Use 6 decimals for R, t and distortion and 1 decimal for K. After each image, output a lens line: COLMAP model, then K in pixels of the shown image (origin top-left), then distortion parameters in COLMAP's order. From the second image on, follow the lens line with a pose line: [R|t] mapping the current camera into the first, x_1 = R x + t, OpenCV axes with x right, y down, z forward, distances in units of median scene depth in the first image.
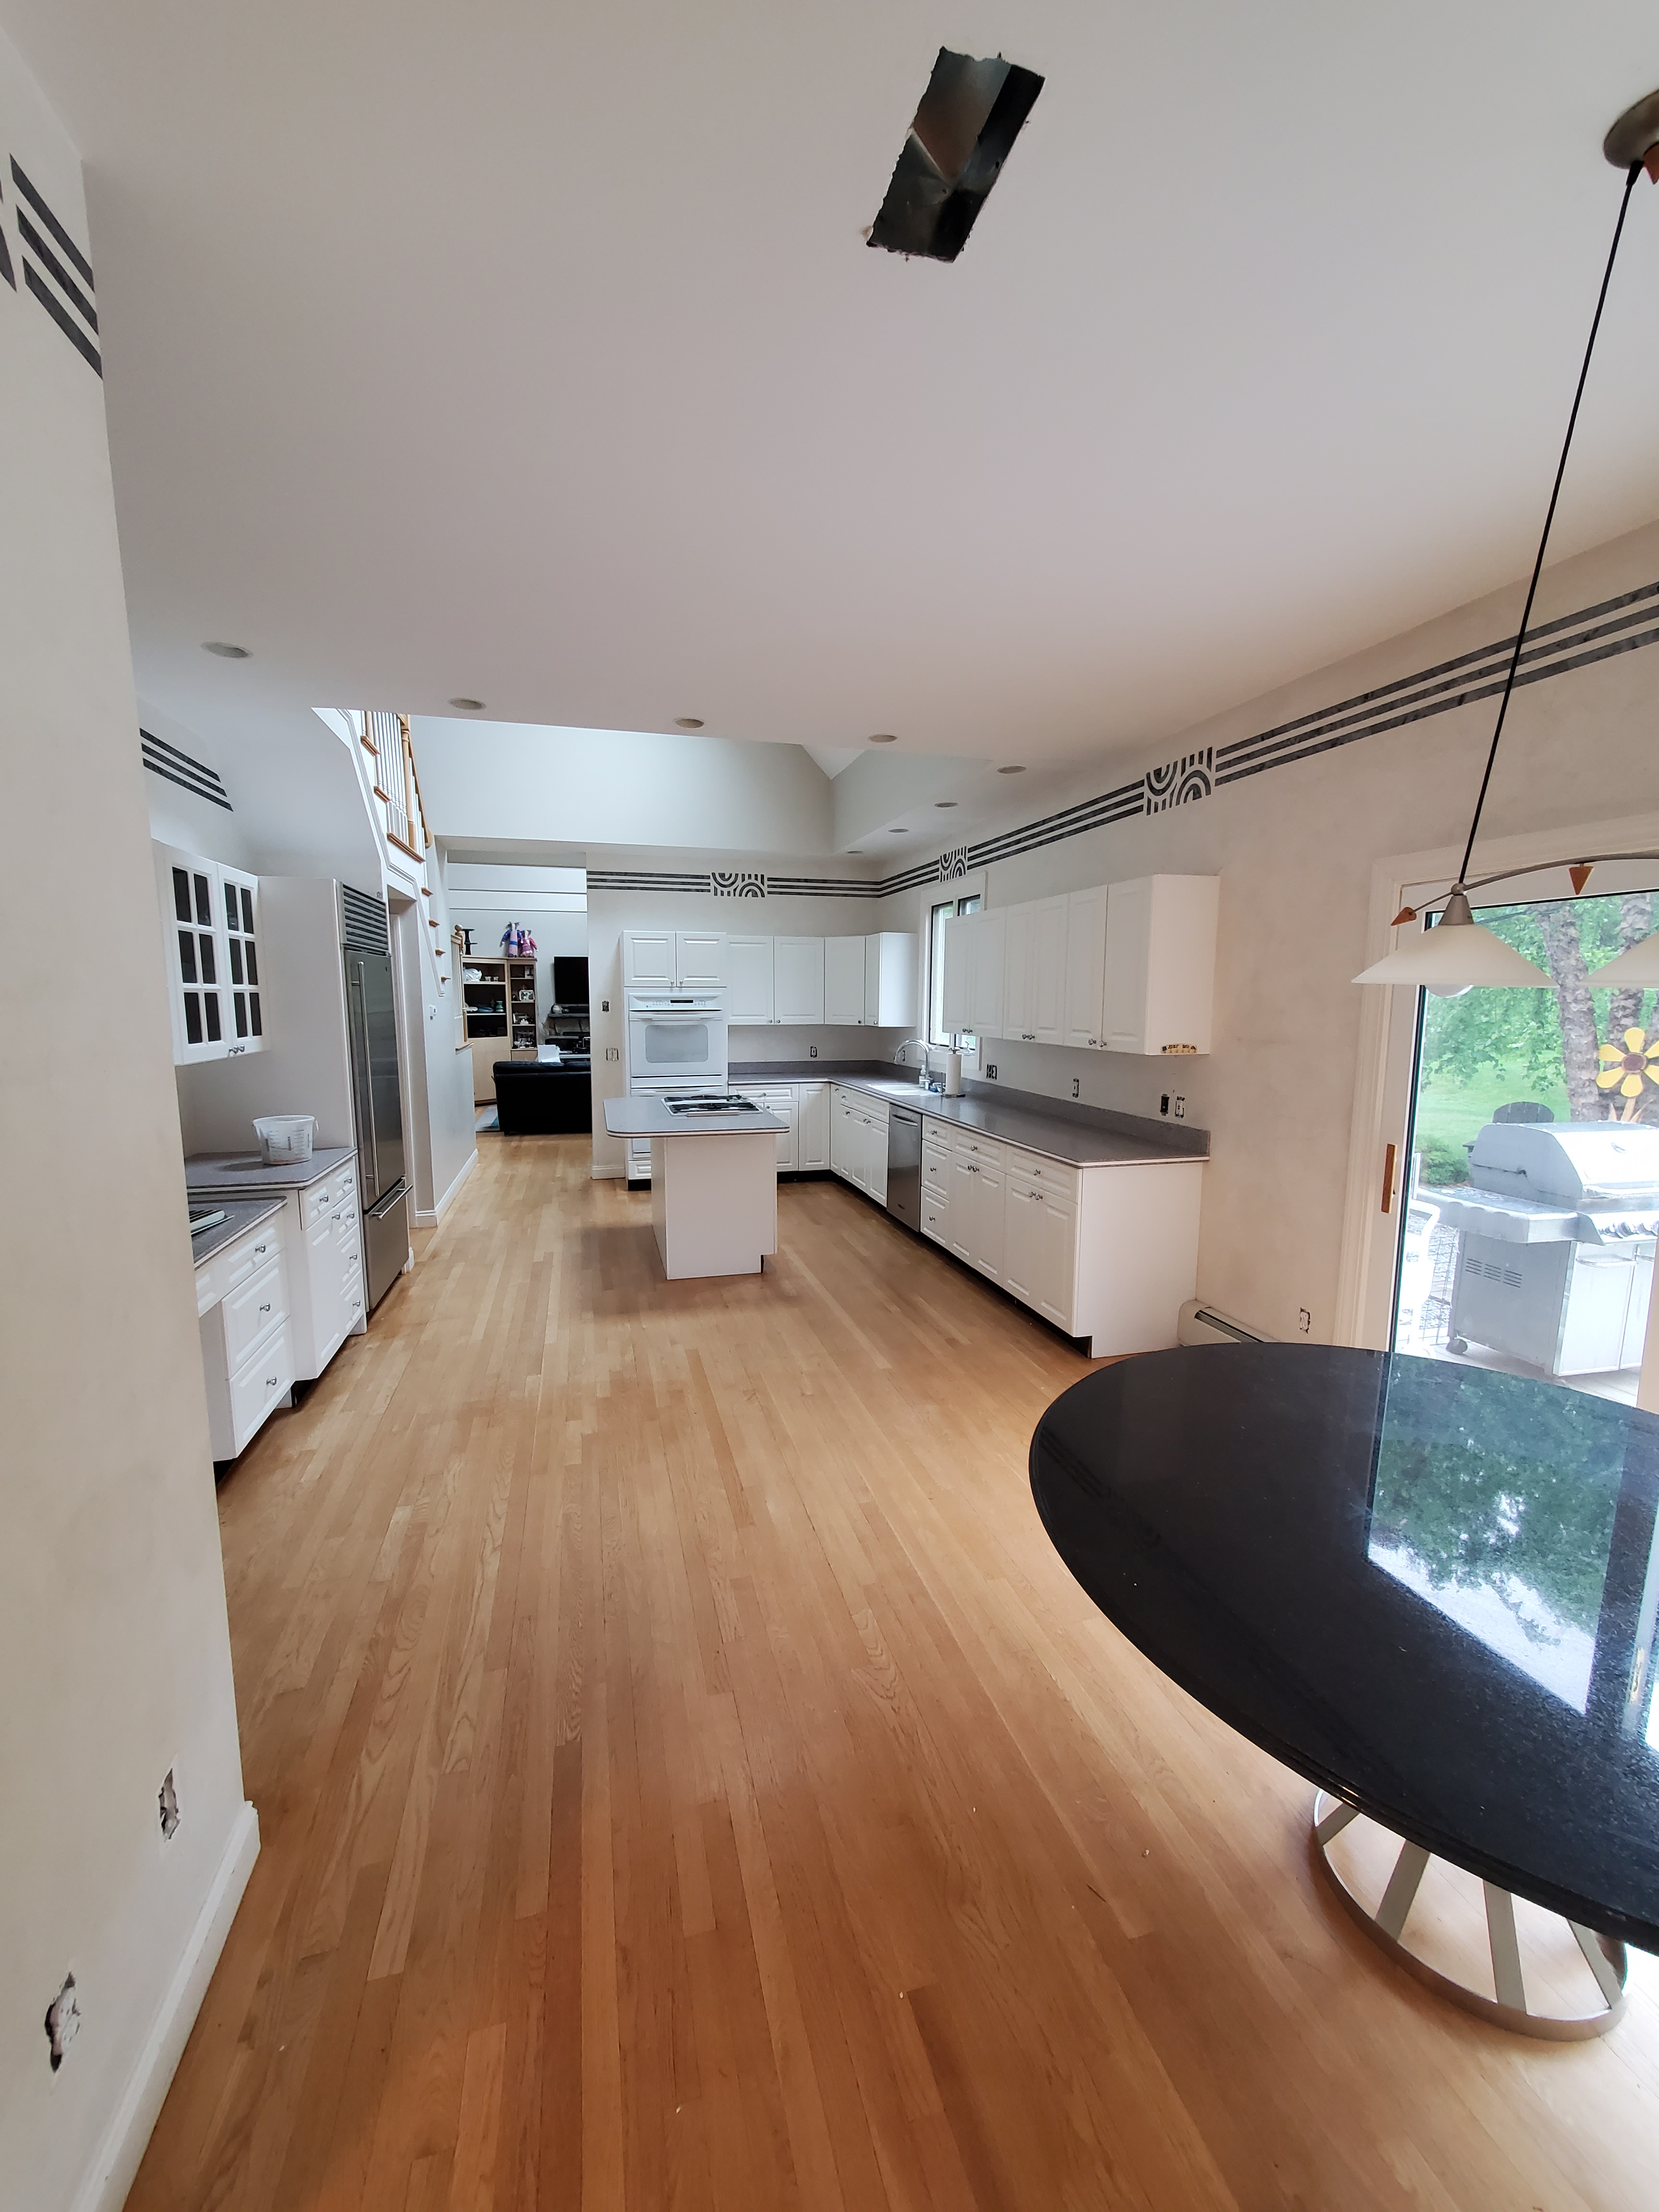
lens RADIAL K [[875.1, 0, 822.9], [0, 875.1, 1113.5], [0, 0, 1]] dist [-0.000558, -0.001458]
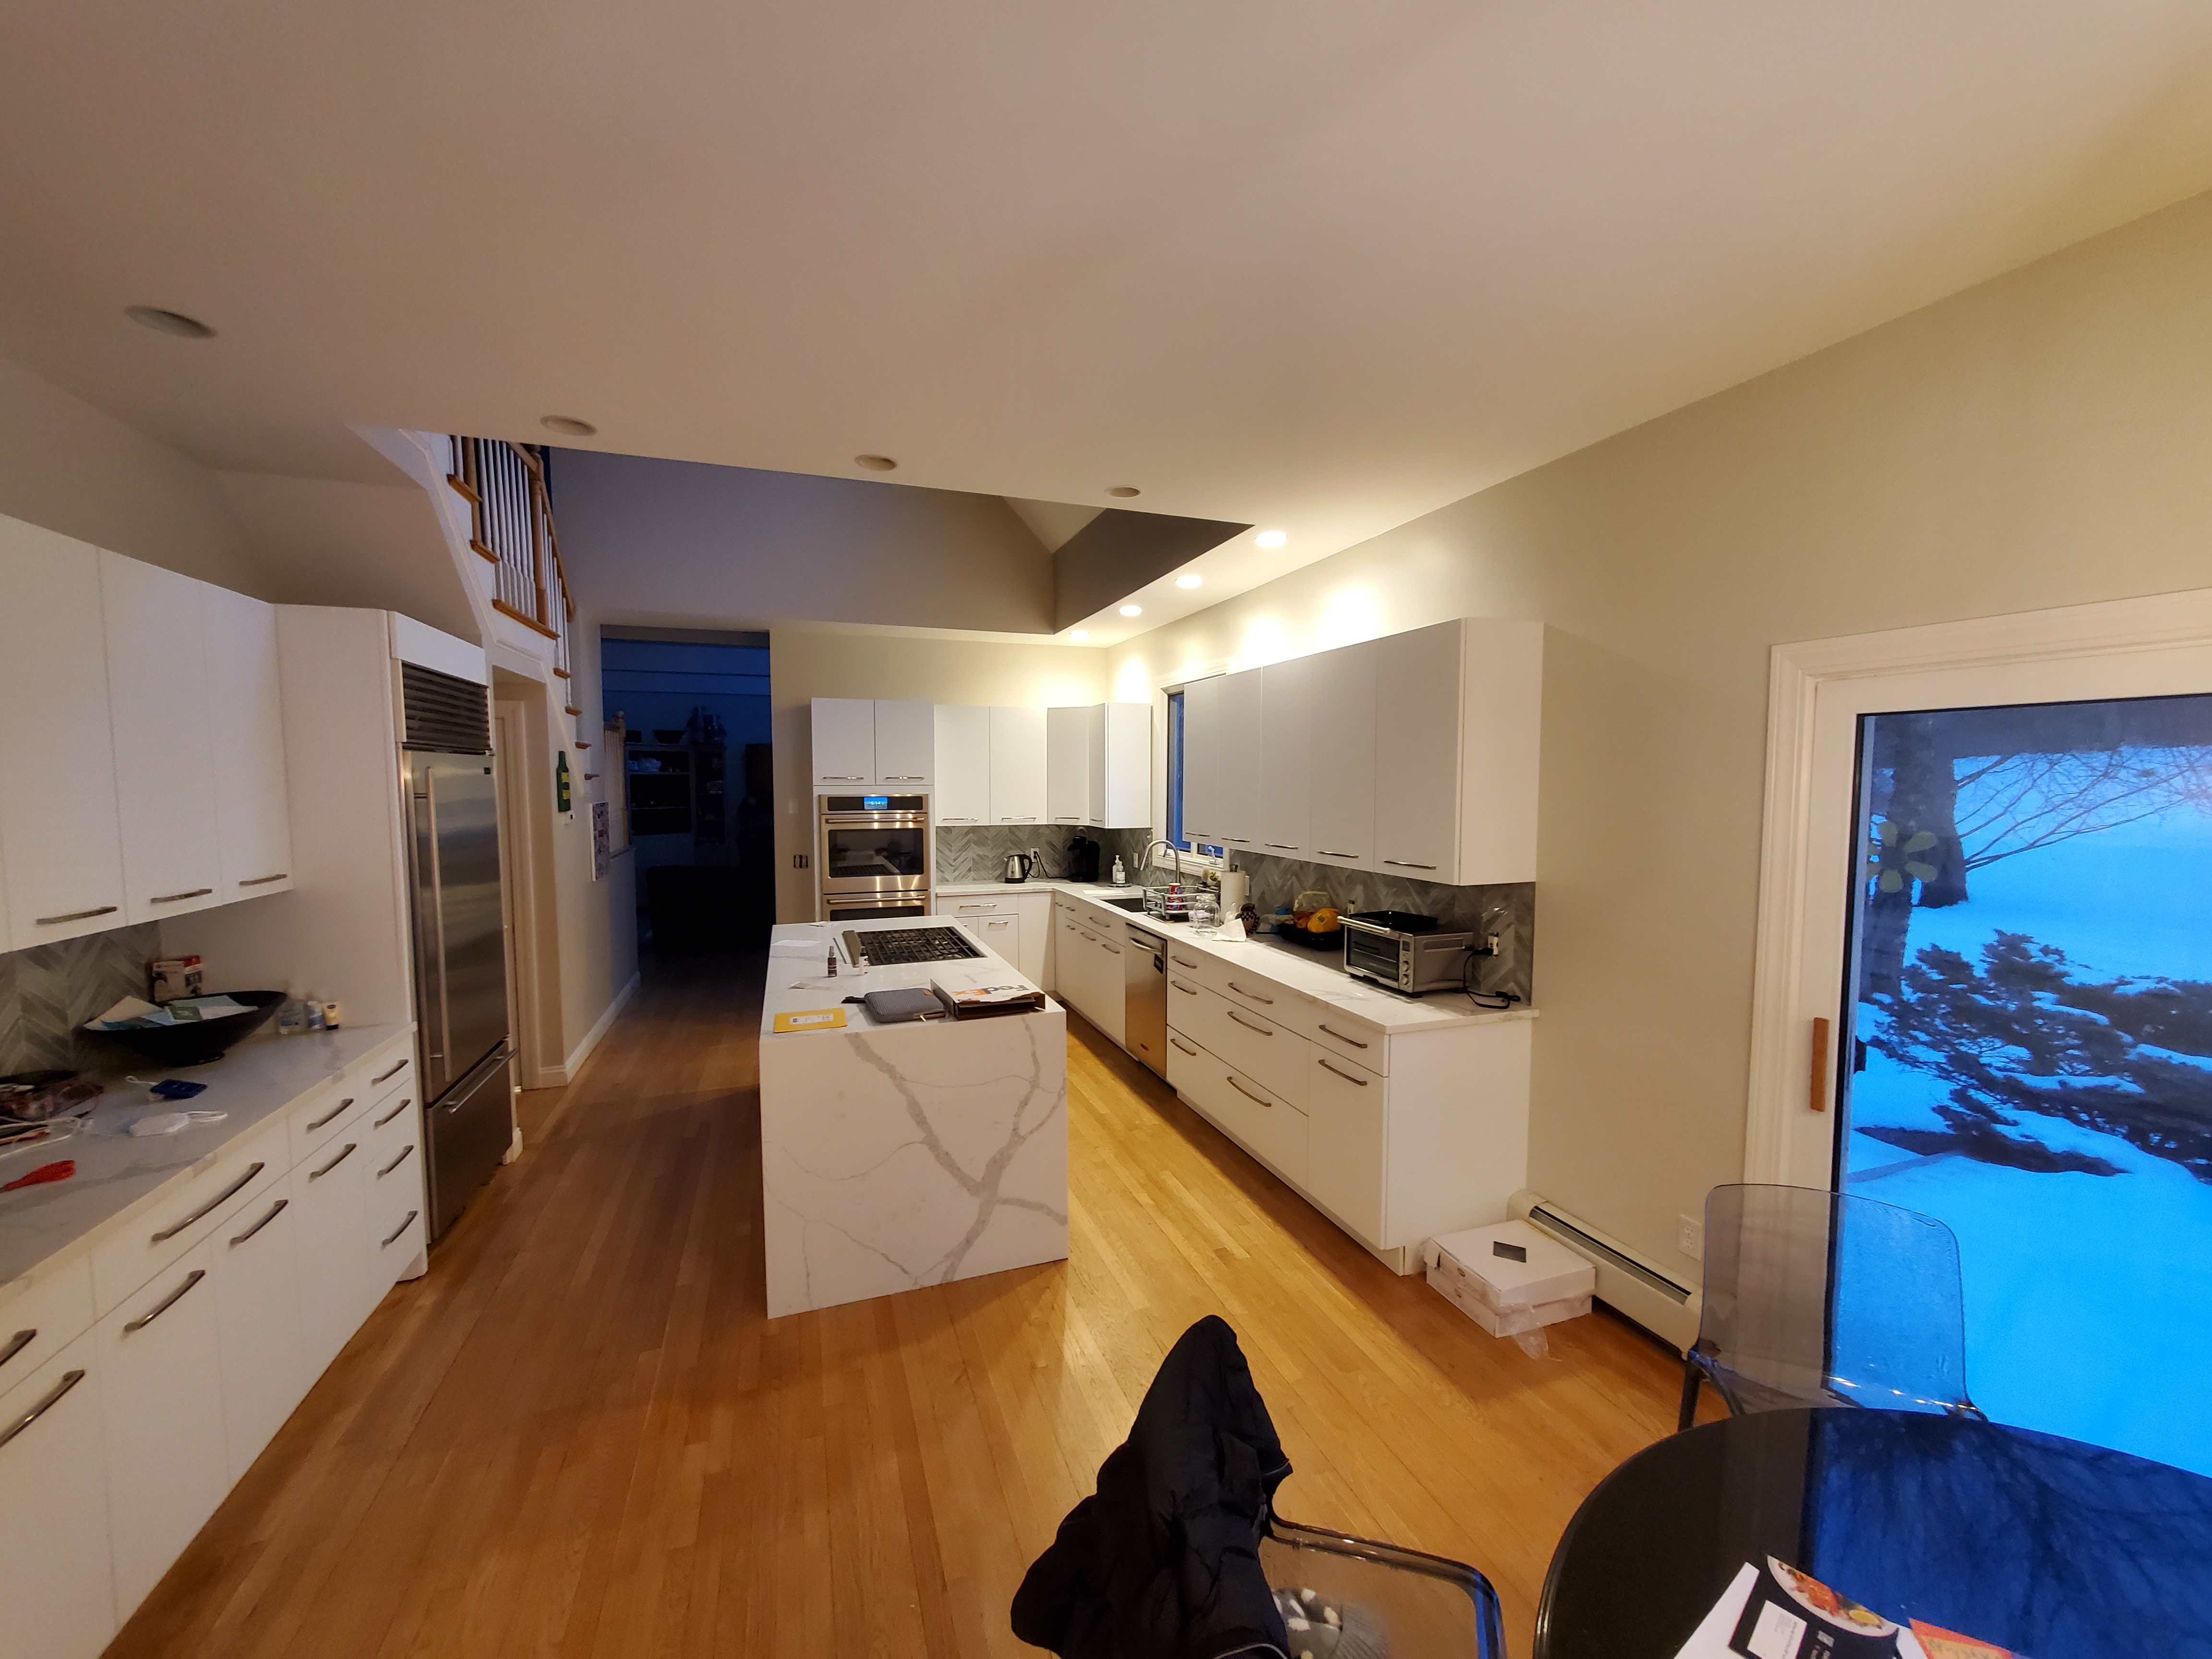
lens RADIAL K [[875.1, 0, 1112.1], [0, 875.1, 839.3], [0, 0, 1]] dist [-0.000558, -0.001458]
pose [[0.996533, -0.007641, 0.082850, -0.010408], [0.012834, 0.997973, -0.062328, -0.049545], [-0.082206, 0.063175, 0.994611, 0.184050]]
